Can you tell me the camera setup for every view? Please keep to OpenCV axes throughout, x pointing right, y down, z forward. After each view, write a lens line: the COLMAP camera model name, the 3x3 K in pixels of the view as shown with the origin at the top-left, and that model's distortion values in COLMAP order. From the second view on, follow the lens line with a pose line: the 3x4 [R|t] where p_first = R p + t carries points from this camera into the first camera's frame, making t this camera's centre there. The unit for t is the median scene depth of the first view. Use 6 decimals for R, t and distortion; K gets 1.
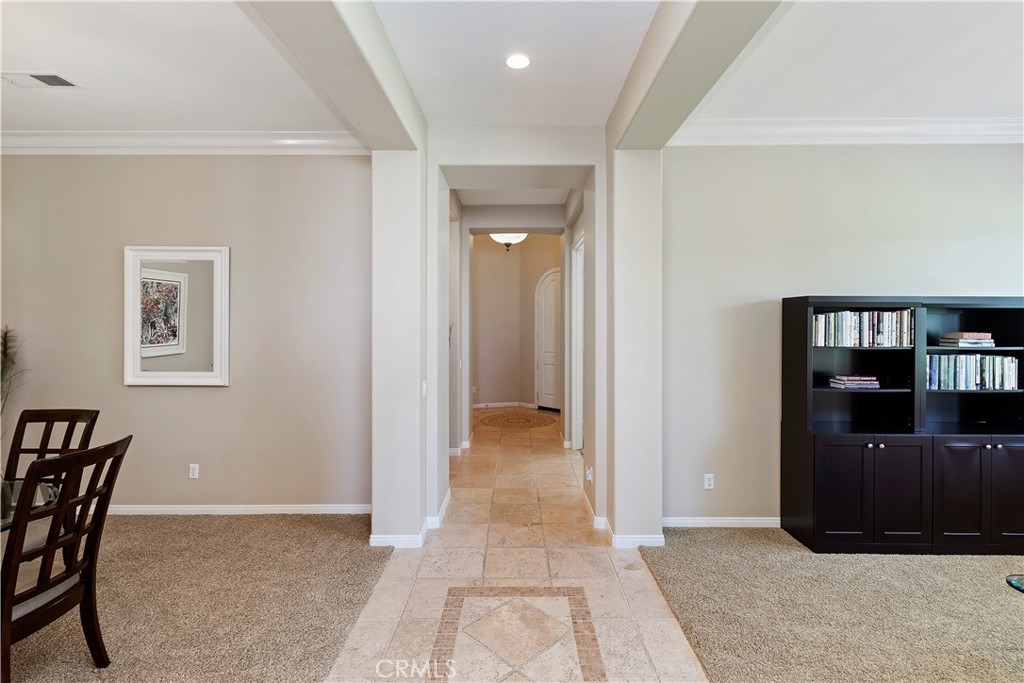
lens RADIAL K [[473.0, 0, 513.5], [0, 473.0, 333.4], [0, 0, 1]] dist [0.017907, -0.003776]
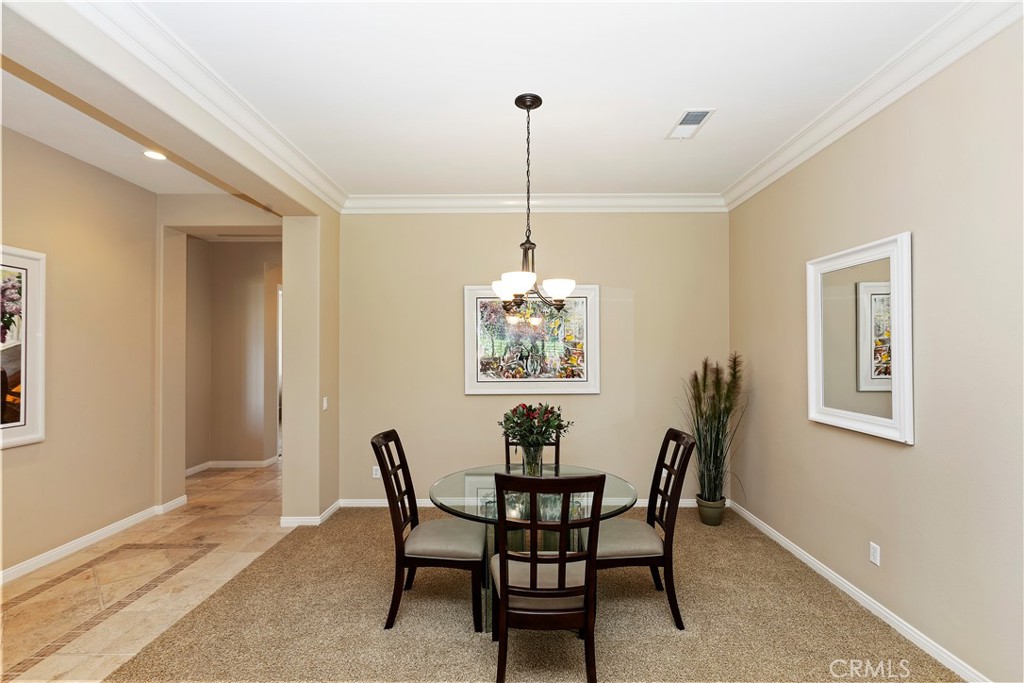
lens RADIAL K [[473.0, 0, 513.1], [0, 473.0, 346.1], [0, 0, 1]] dist [0.017907, -0.003776]
pose [[-0.003433, -0.011195, -0.999931, 0.060419], [-0.007511, 0.999909, -0.011169, -0.012882], [0.999966, 0.007472, -0.003517, 0.463915]]
